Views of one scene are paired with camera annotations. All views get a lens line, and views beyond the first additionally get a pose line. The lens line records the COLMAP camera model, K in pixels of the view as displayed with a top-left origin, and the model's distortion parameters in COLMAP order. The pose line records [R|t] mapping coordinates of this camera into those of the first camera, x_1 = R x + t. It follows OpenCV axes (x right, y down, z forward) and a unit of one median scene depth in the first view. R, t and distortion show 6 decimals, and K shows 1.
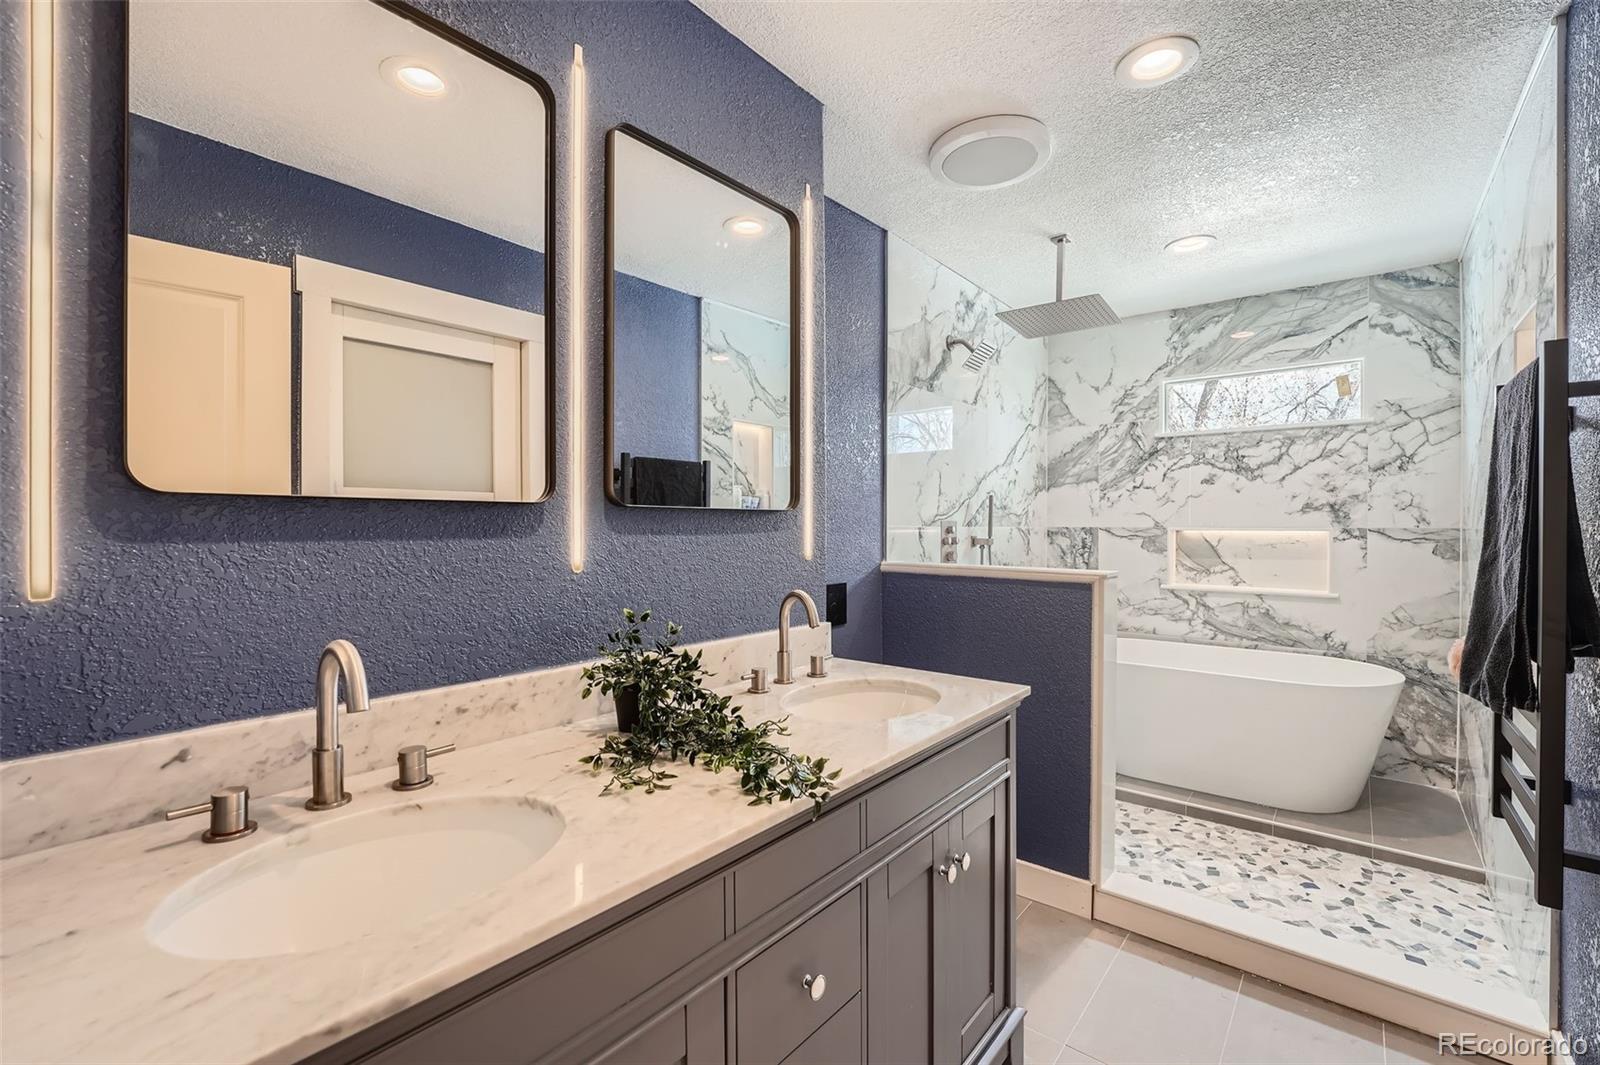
lens RADIAL K [[684.2, 0, 800.5], [0, 684.2, 529.1], [0, 0, 1]] dist [-0.005094, -0.000485]
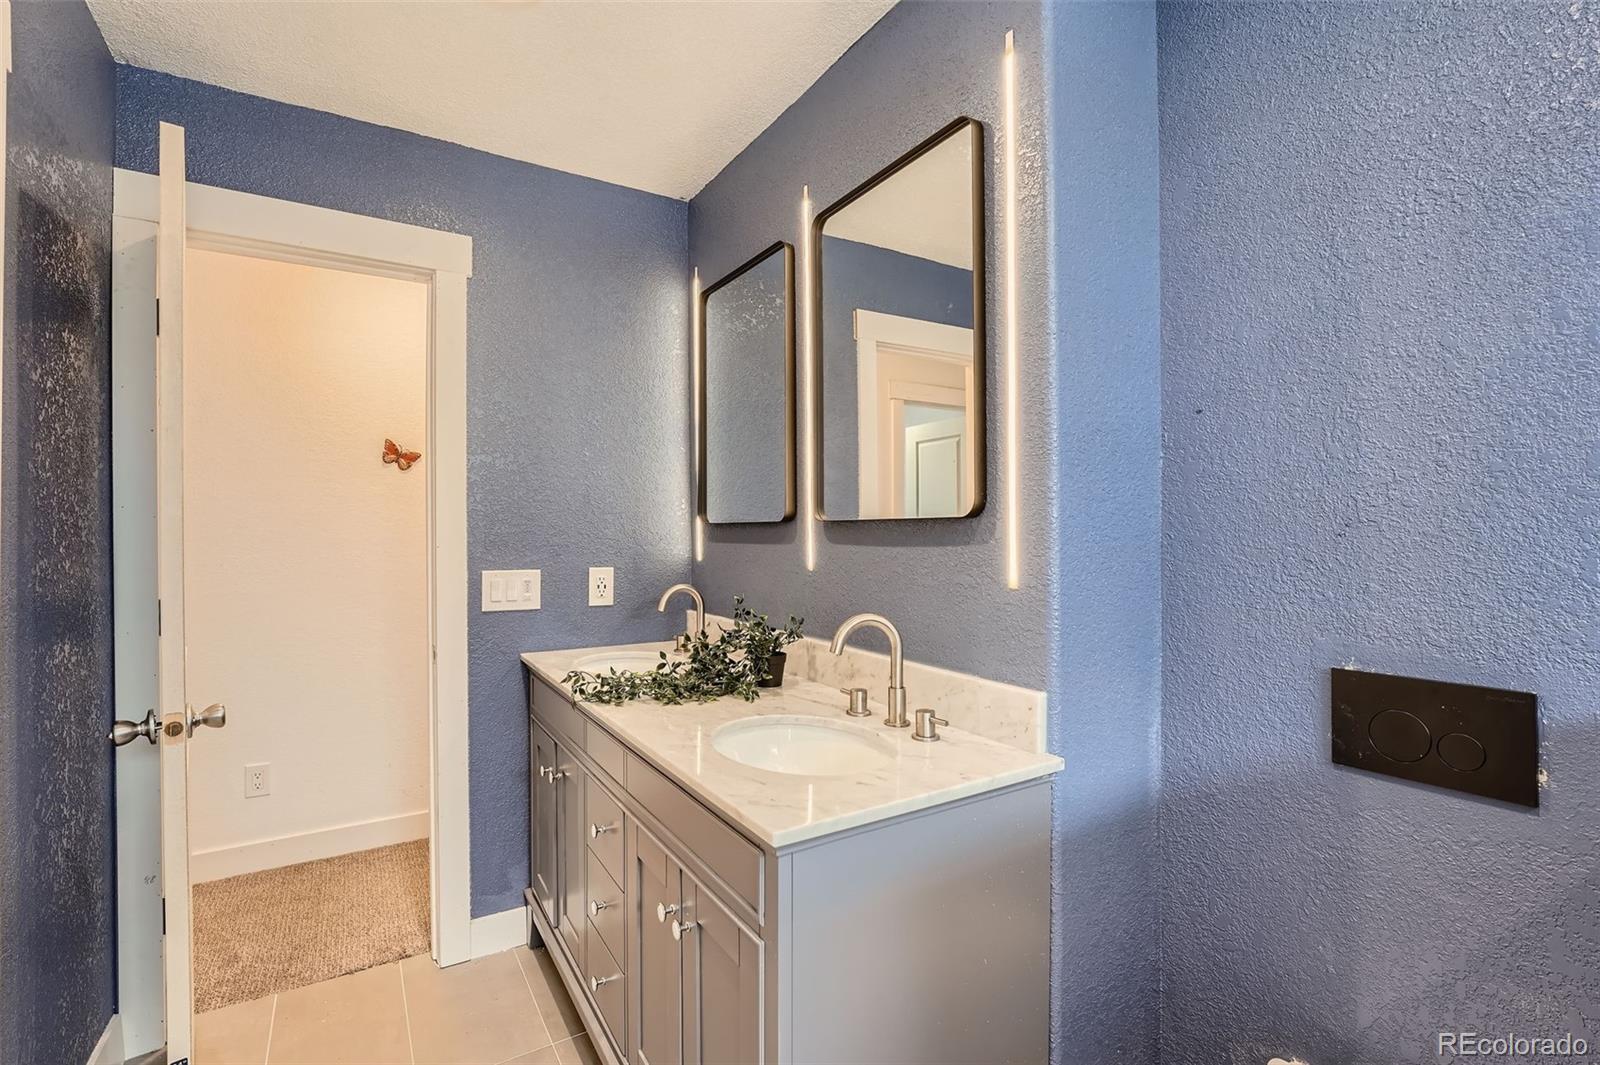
lens RADIAL K [[730.7, 0, 794.6], [0, 730.7, 539.6], [0, 0, 1]] dist [-0.004063, -0.000028]
pose [[-0.329851, 0.016281, -0.943893, 0.548003], [0.000752, 0.999855, 0.016983, -0.012724], [0.944033, 0.004892, -0.329815, 0.747800]]
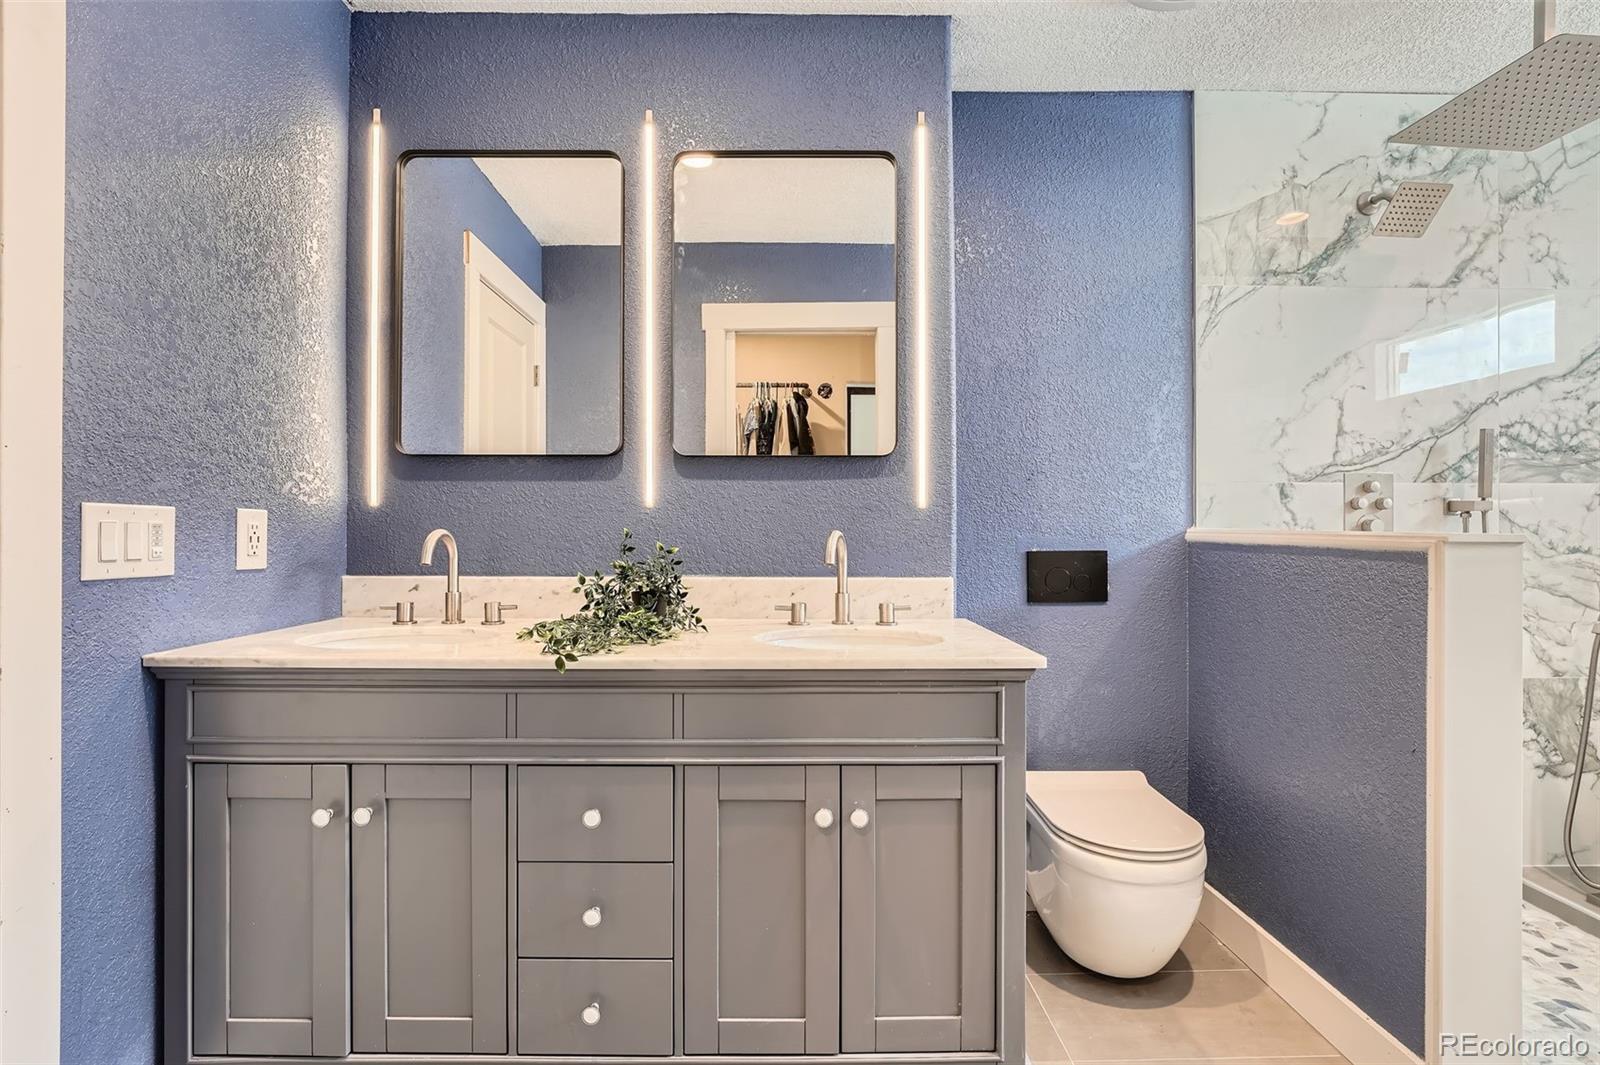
lens RADIAL K [[730.7, 0, 795.3], [0, 730.7, 527.5], [0, 0, 1]] dist [-0.004063, -0.000028]
pose [[0.644269, -0.002277, -0.764796, 0.479047], [-0.004301, 0.999969, -0.006600, 0.056084], [0.764787, 0.007541, 0.644239, 0.157162]]
